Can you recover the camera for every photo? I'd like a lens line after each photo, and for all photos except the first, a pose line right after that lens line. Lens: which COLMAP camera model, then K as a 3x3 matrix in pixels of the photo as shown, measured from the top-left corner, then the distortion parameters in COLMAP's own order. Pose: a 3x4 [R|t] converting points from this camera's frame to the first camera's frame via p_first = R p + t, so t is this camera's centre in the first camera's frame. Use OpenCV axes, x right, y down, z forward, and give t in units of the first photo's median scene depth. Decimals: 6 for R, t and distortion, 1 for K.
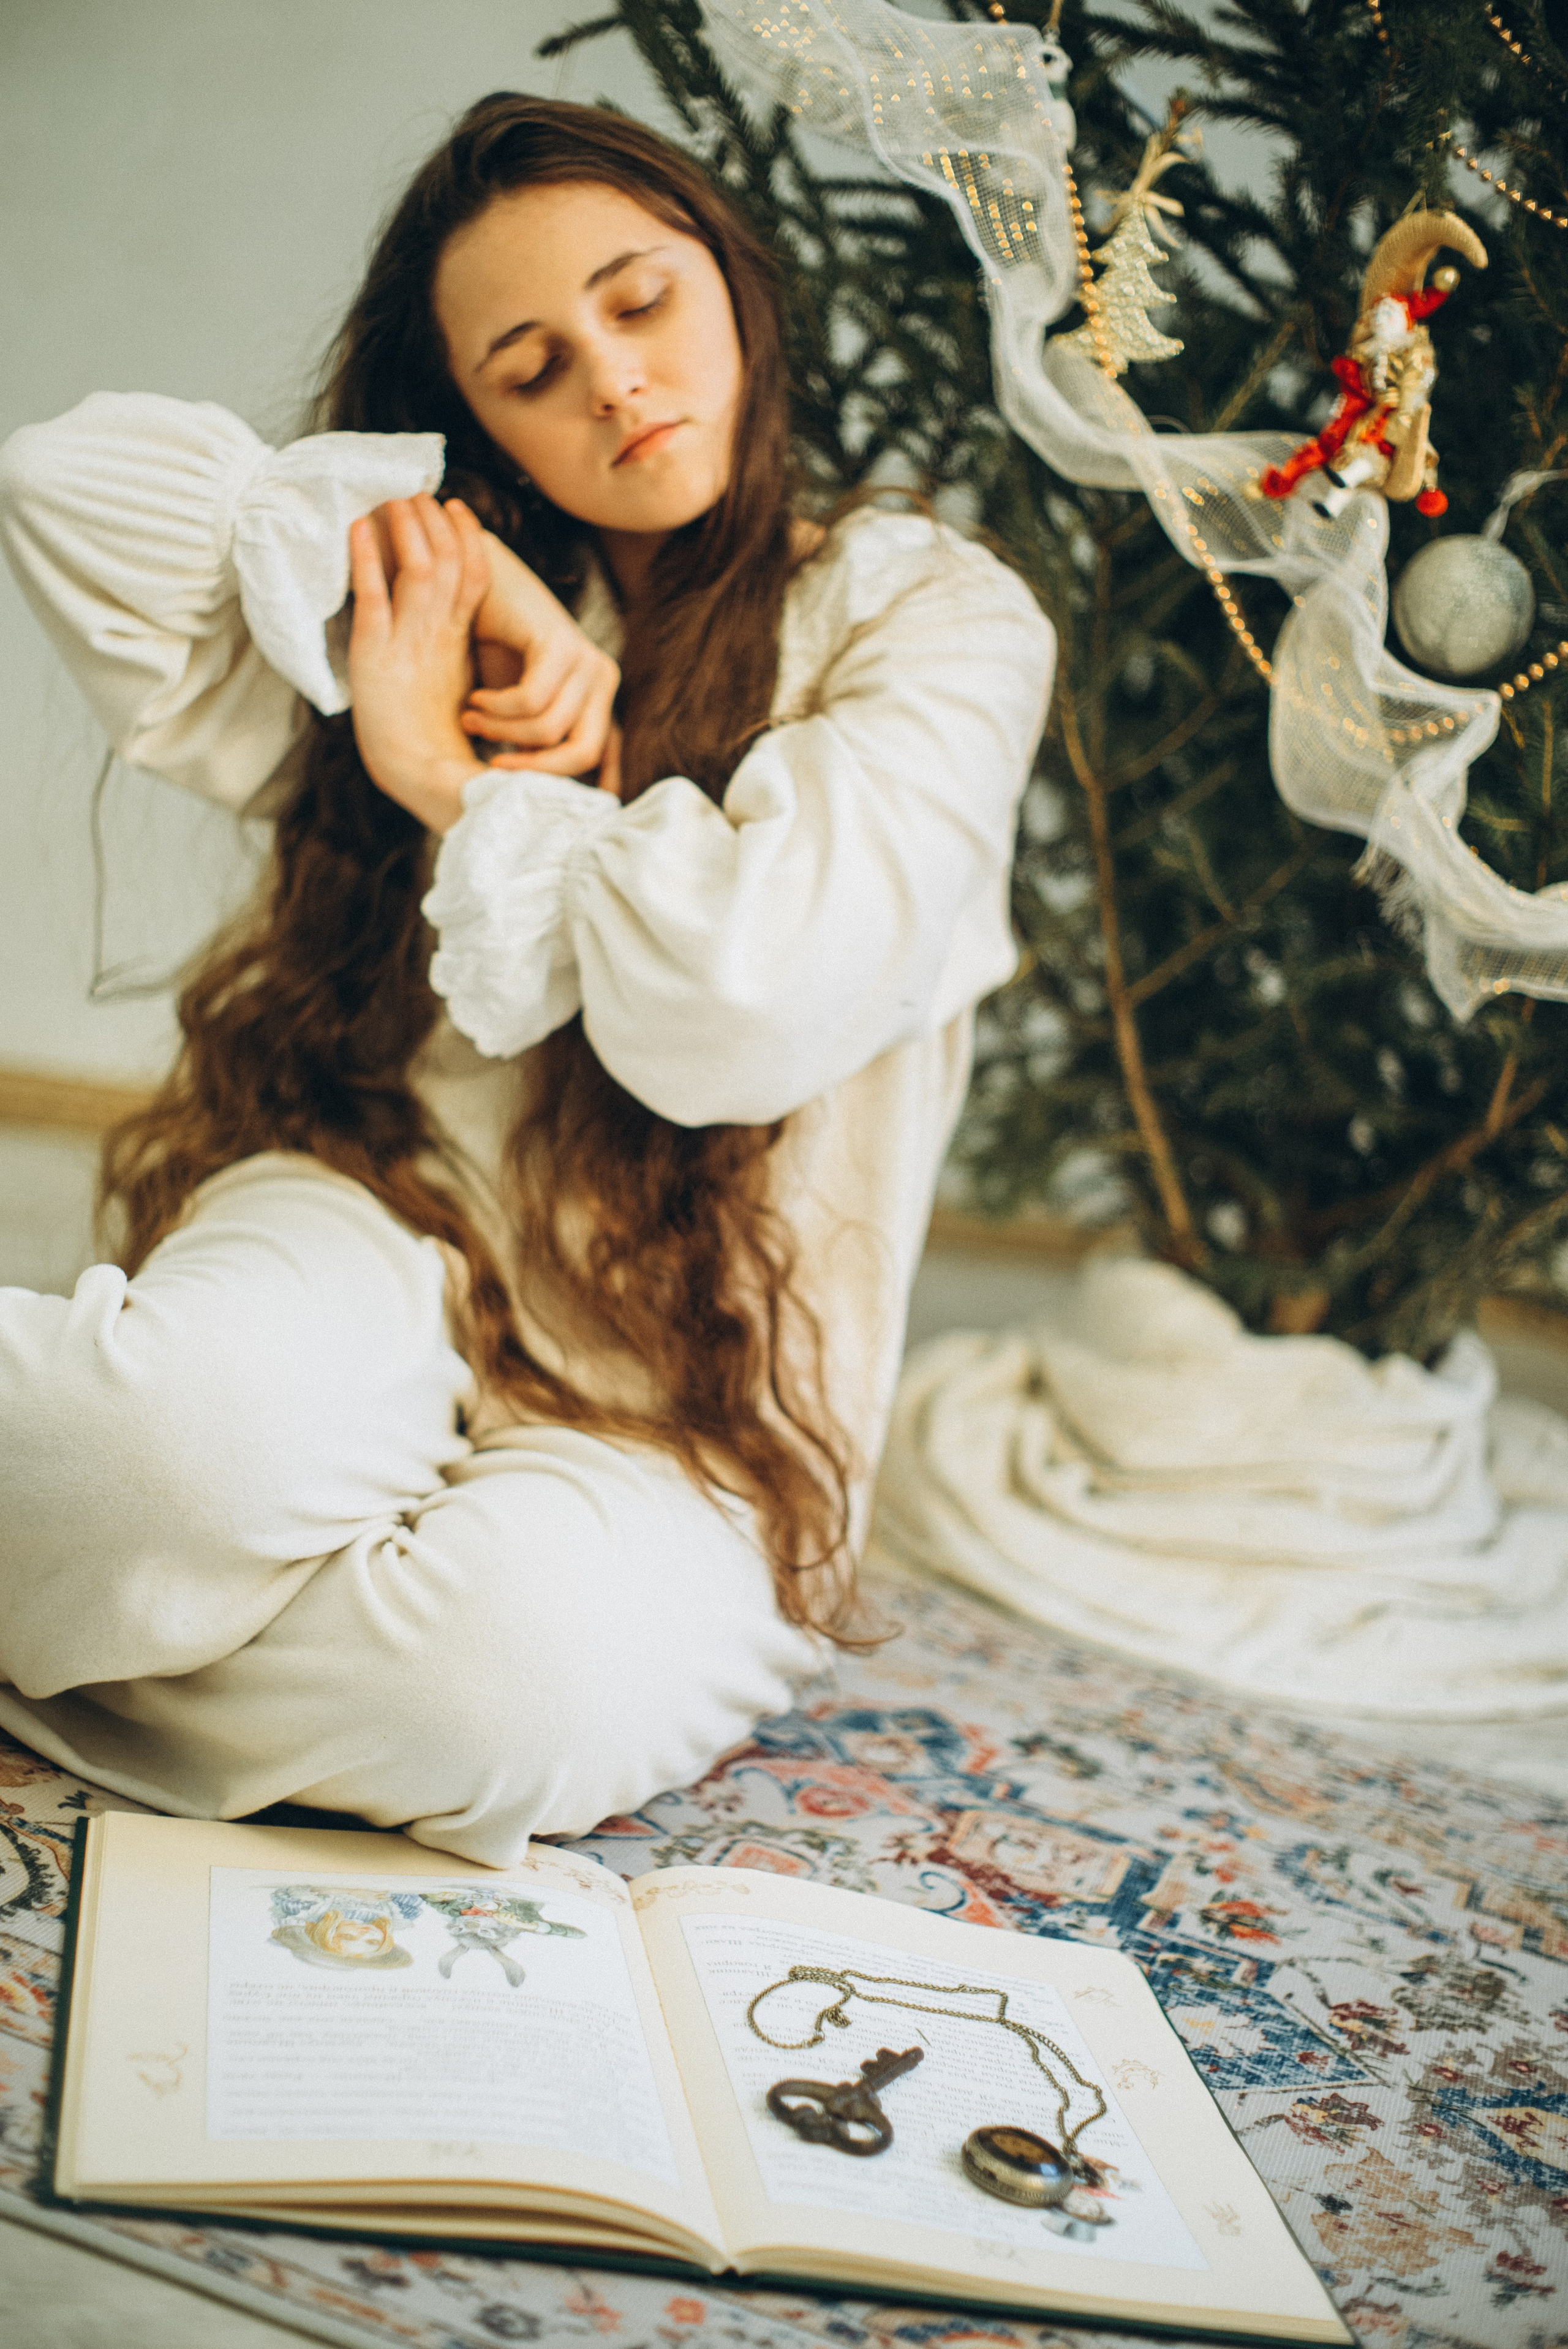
lens RADIAL K [[3401.9, 0, 782.9], [0, 3401.9, 1138.5], [0, 0, 1]] dist [0.032780, 0.000000]
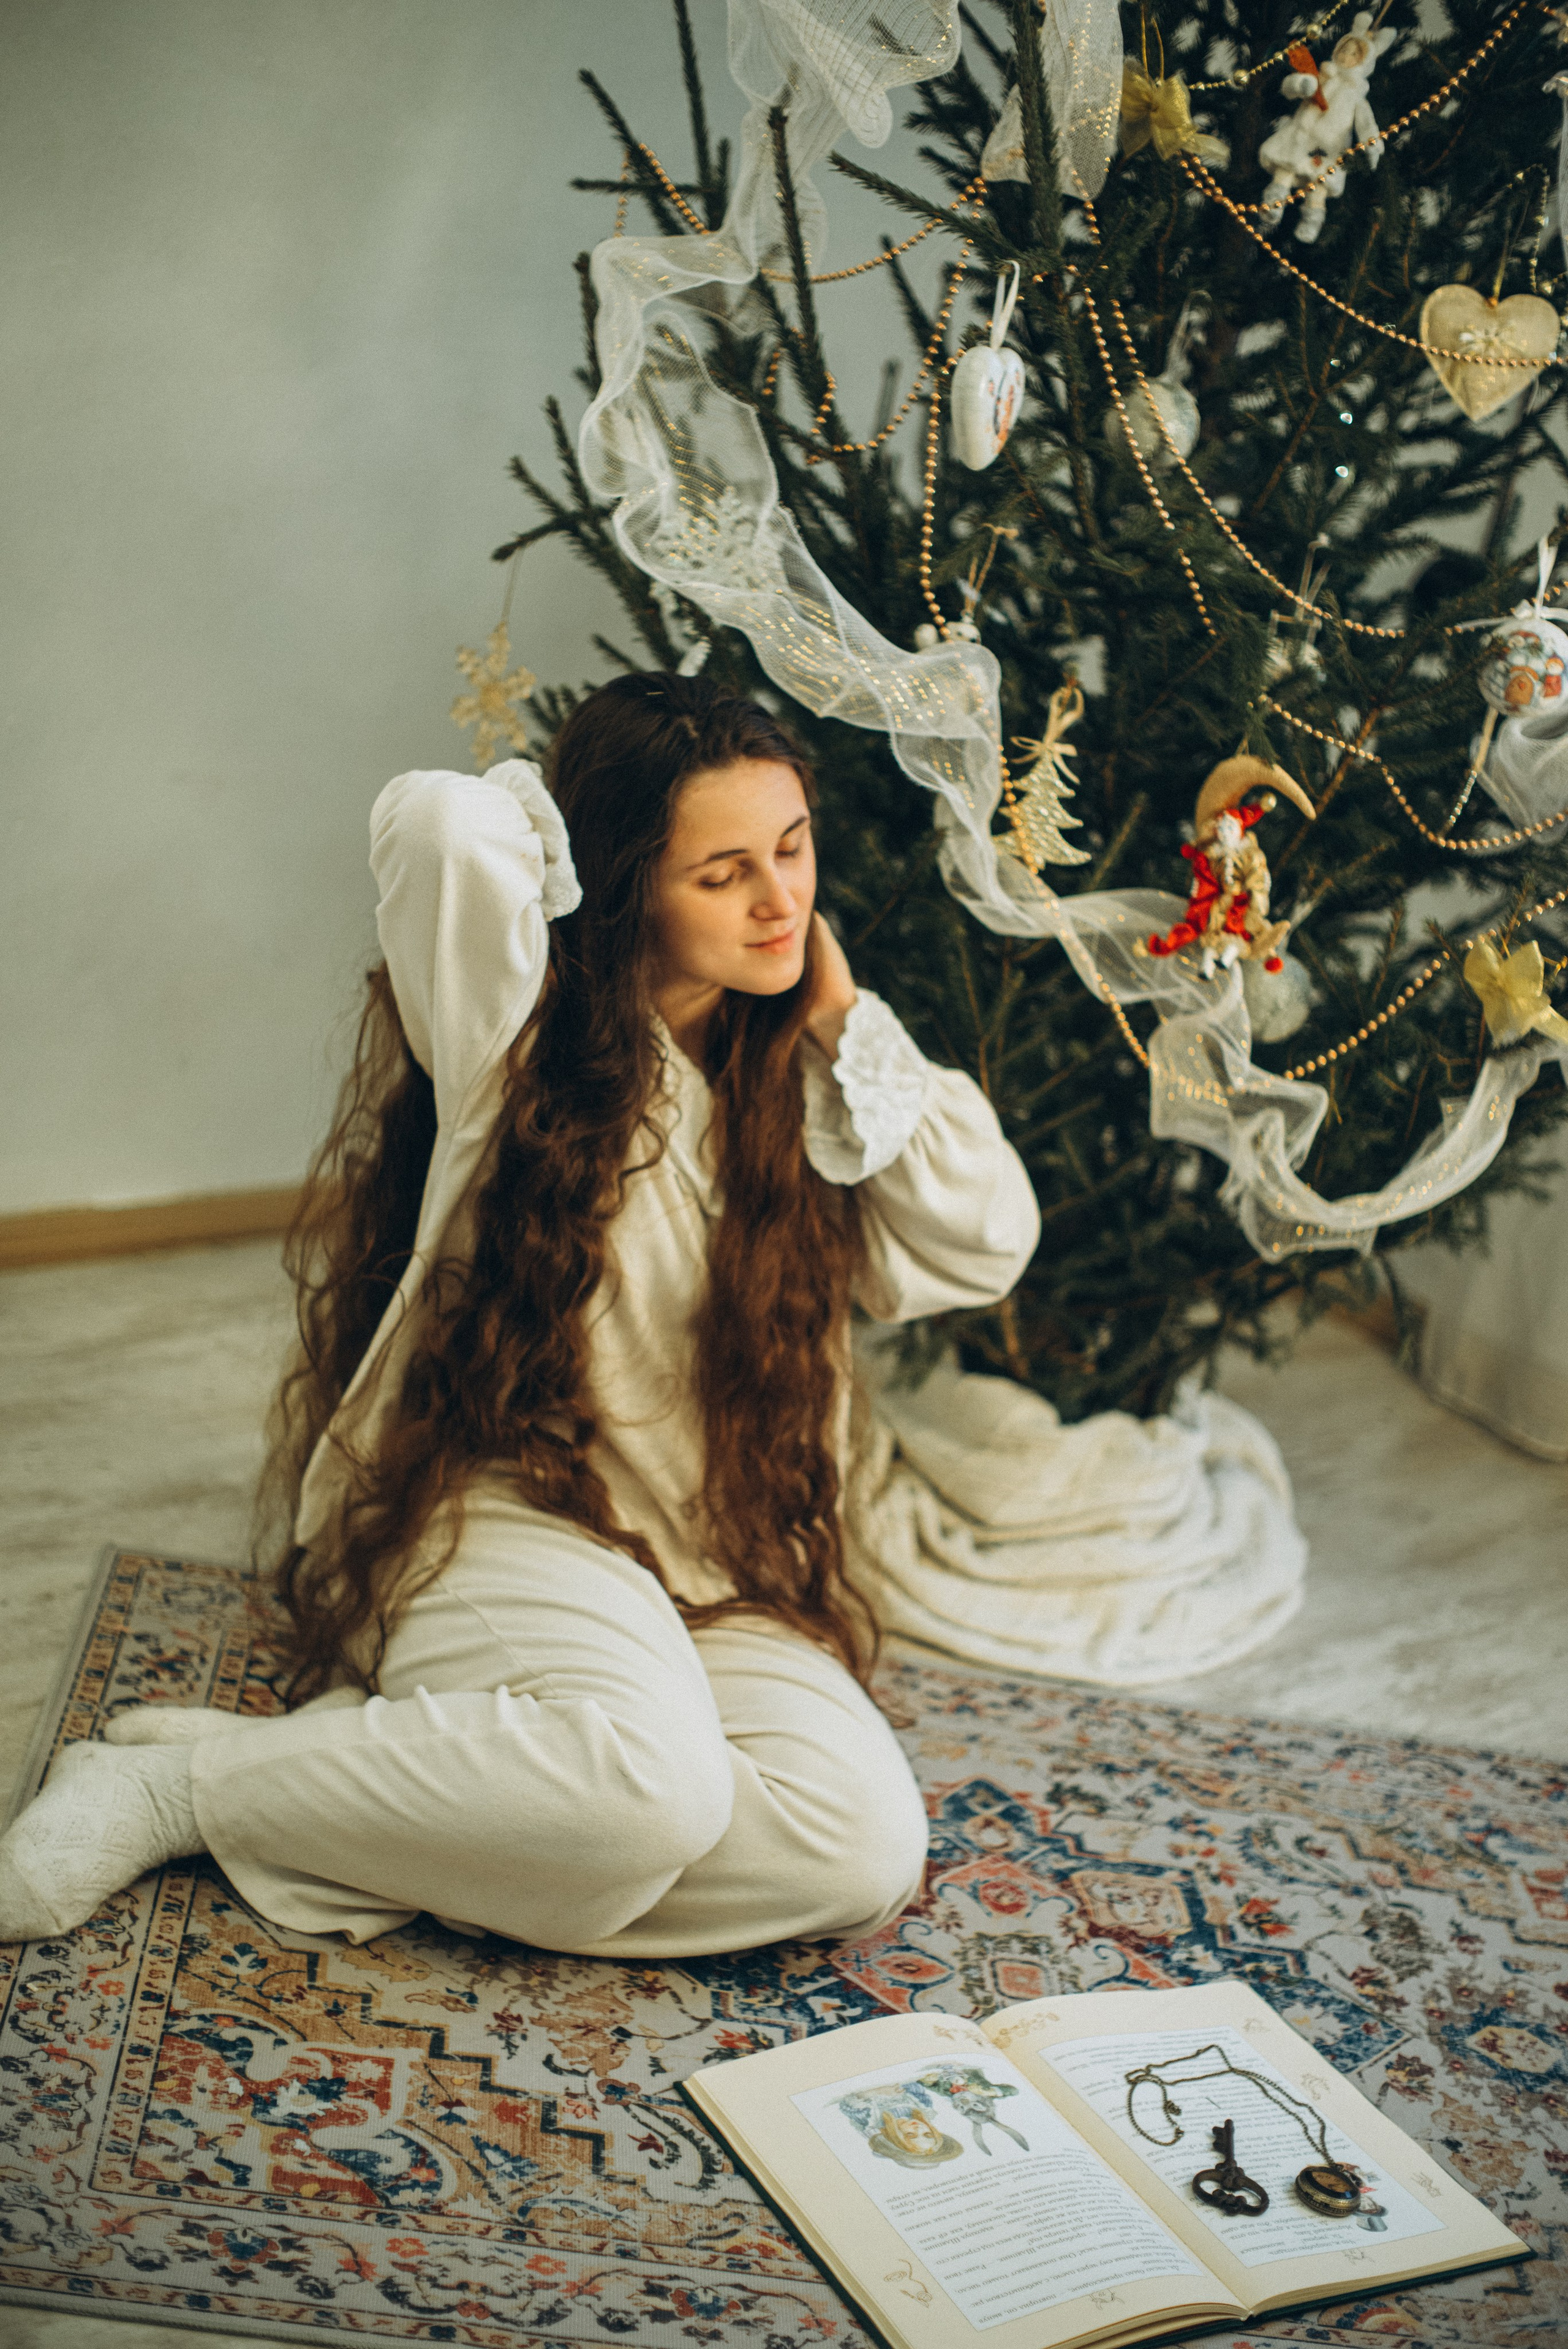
lens RADIAL K [[3401.9, 0, 771.3], [0, 3401.9, 1192.2], [0, 0, 1]] dist [0.032780, 0.000000]
pose [[0.940367, -0.156105, 0.302226, -0.497576], [0.083327, 0.967124, 0.240267, -0.488499], [-0.329797, -0.200756, 0.922459, -0.314234]]
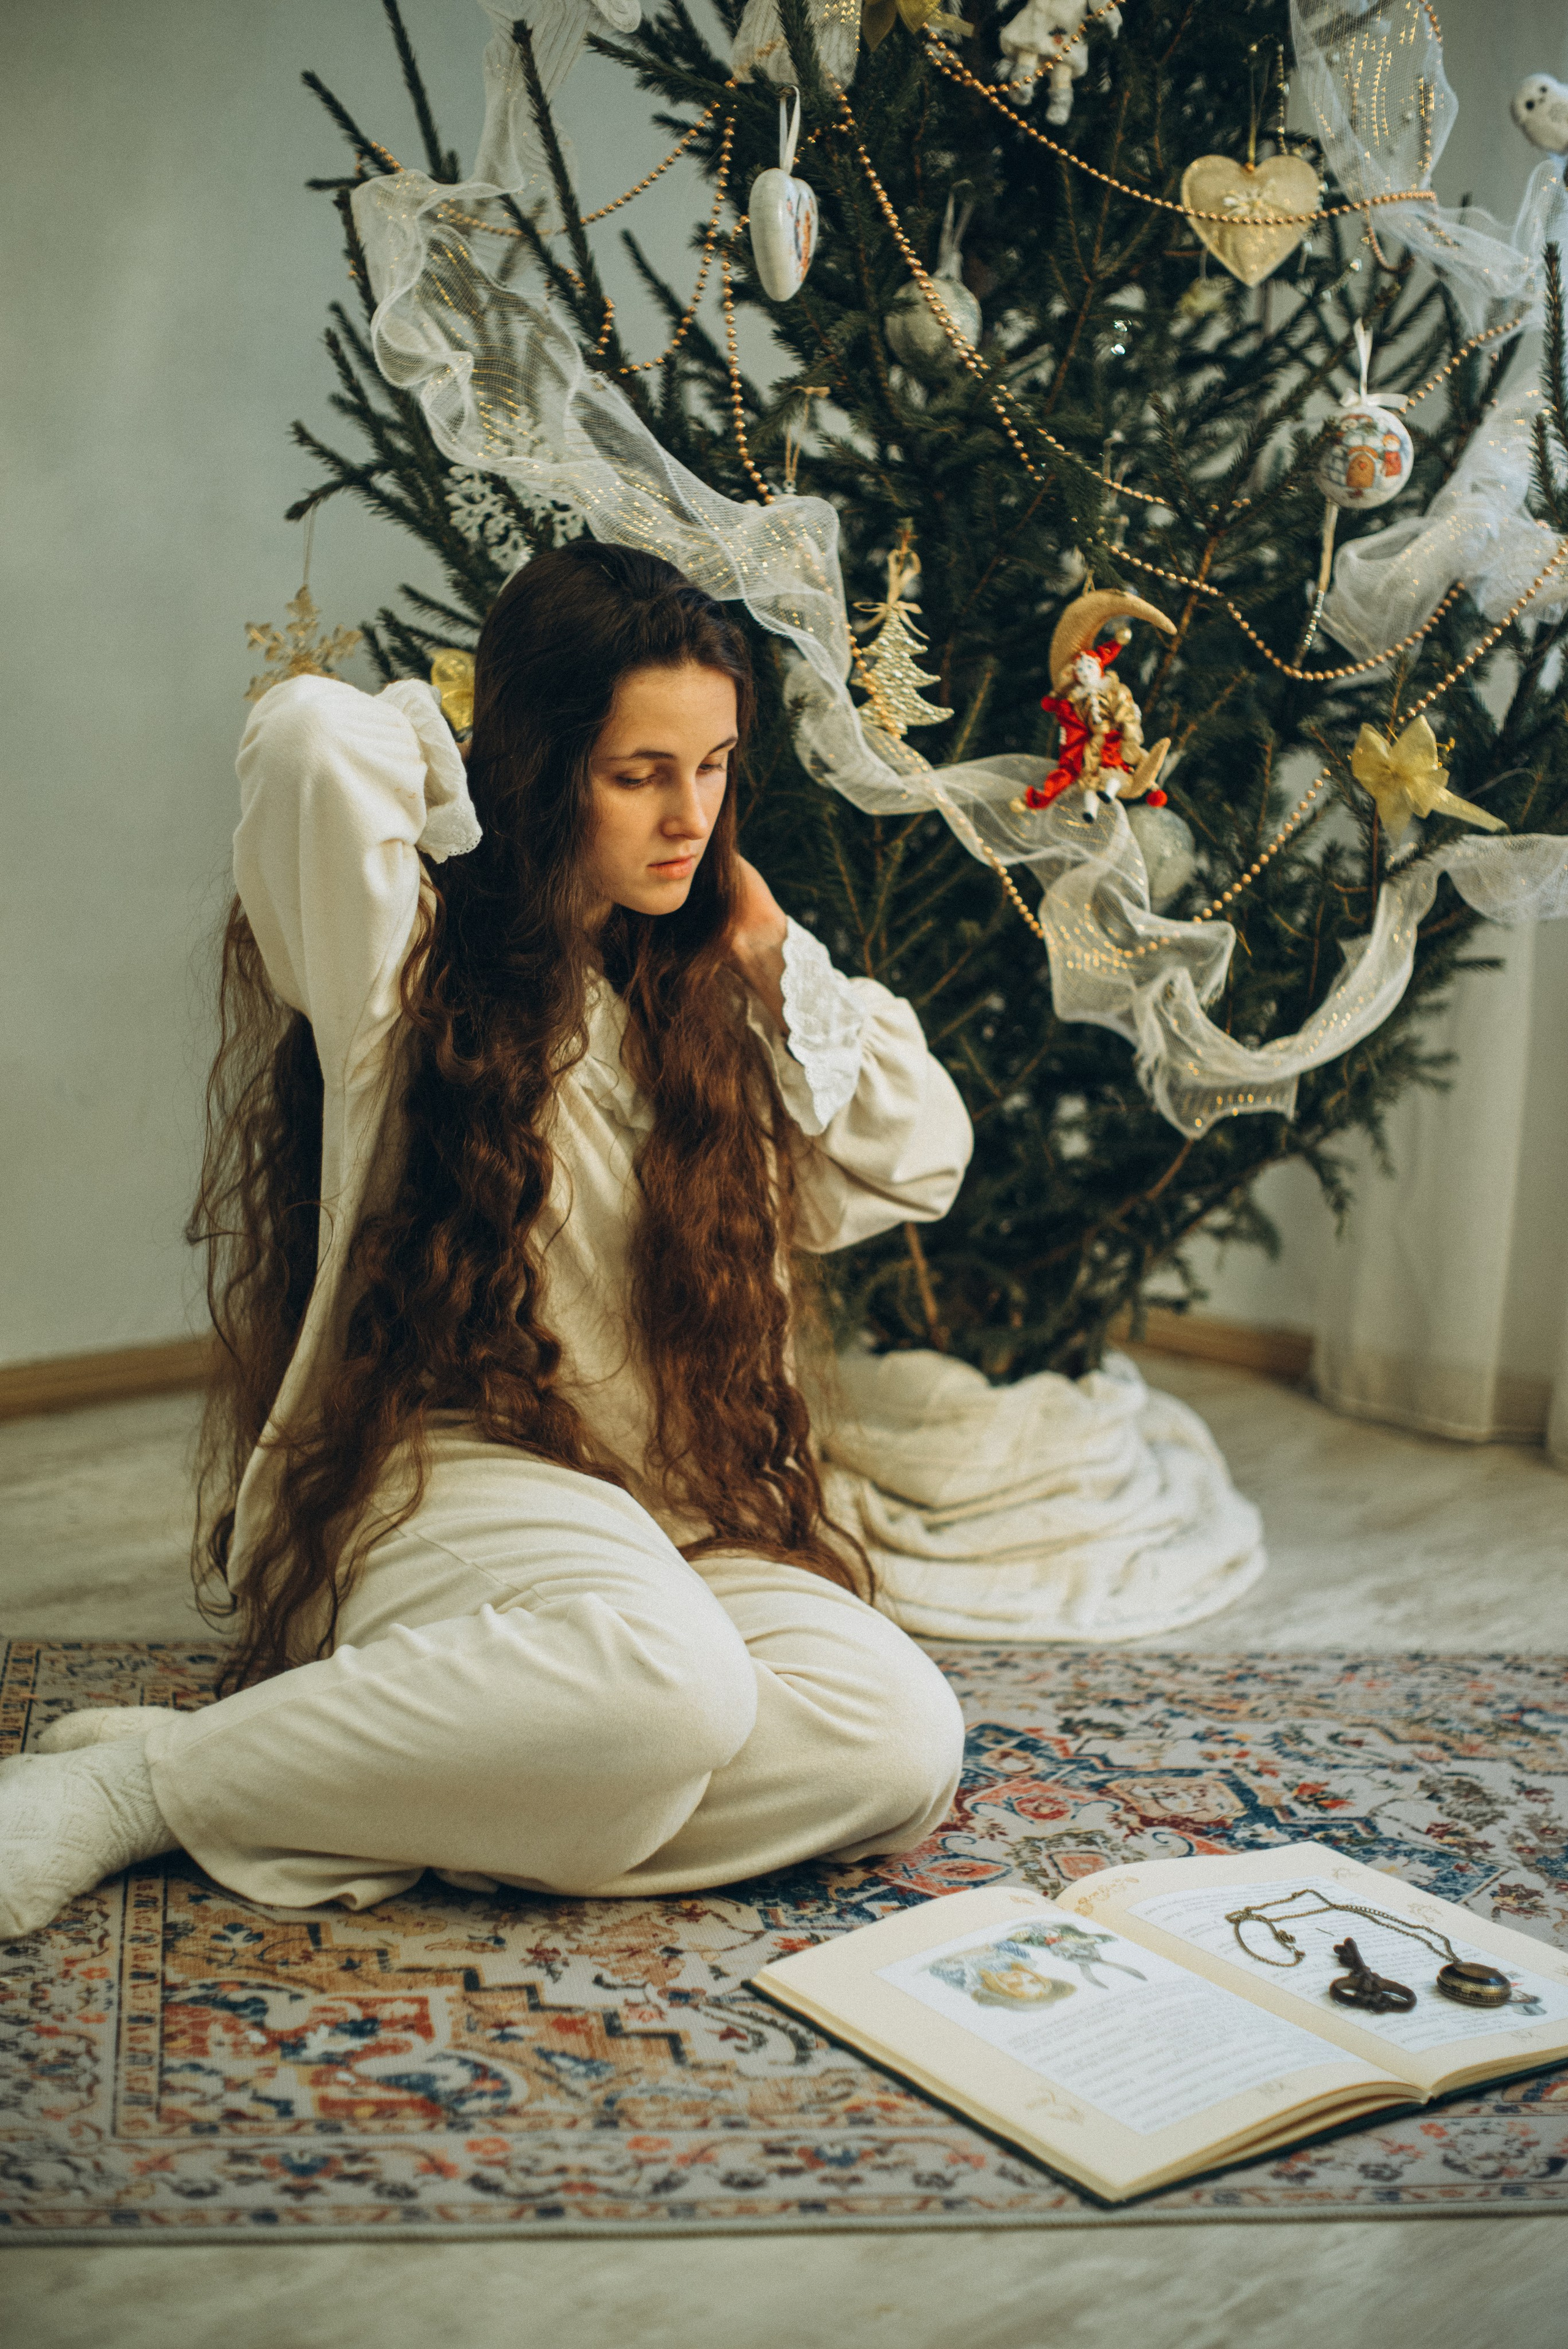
lens RADIAL K [[3401.9, 0, 769.4], [0, 3401.9, 1174.9], [0, 0, 1]] dist [0.032780, 0.000000]
pose [[0.881160, -0.233402, 0.411195, -0.600036], [0.211086, 0.972380, 0.099600, -0.221475], [-0.423085, -0.000966, 0.906090, -0.220566]]
